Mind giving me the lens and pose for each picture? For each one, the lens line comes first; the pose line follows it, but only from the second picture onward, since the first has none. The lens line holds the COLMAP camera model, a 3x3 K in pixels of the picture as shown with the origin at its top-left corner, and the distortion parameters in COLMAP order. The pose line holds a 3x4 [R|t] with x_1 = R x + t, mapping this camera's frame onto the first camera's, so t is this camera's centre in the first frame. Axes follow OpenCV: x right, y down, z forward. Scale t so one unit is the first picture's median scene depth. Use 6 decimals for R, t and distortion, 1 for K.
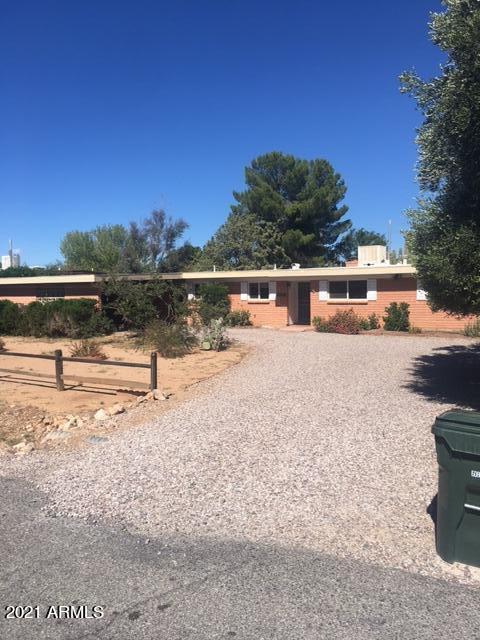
lens RADIAL K [[537.4, 0, 239.3], [0, 537.4, 320.8], [0, 0, 1]] dist [0.001355, -0.000543]
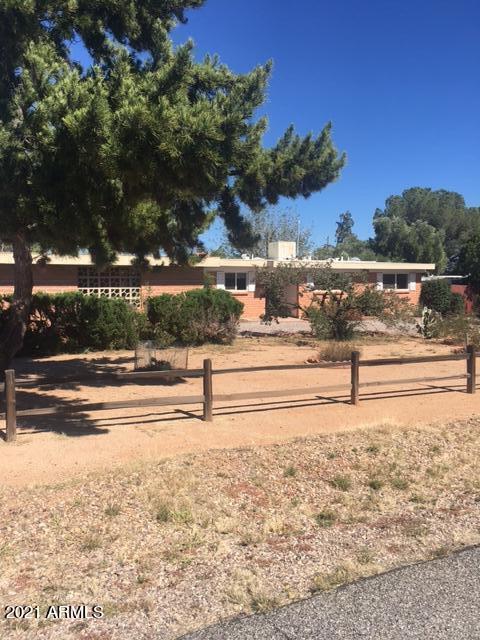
lens RADIAL K [[537.4, 0, 239.5], [0, 537.4, 319.1], [0, 0, 1]] dist [0.001355, -0.000543]
pose [[0.613212, -0.043791, 0.788703, -0.871011], [0.038570, 0.998931, 0.025475, -0.017562], [-0.788976, 0.014798, 0.614246, 0.526254]]
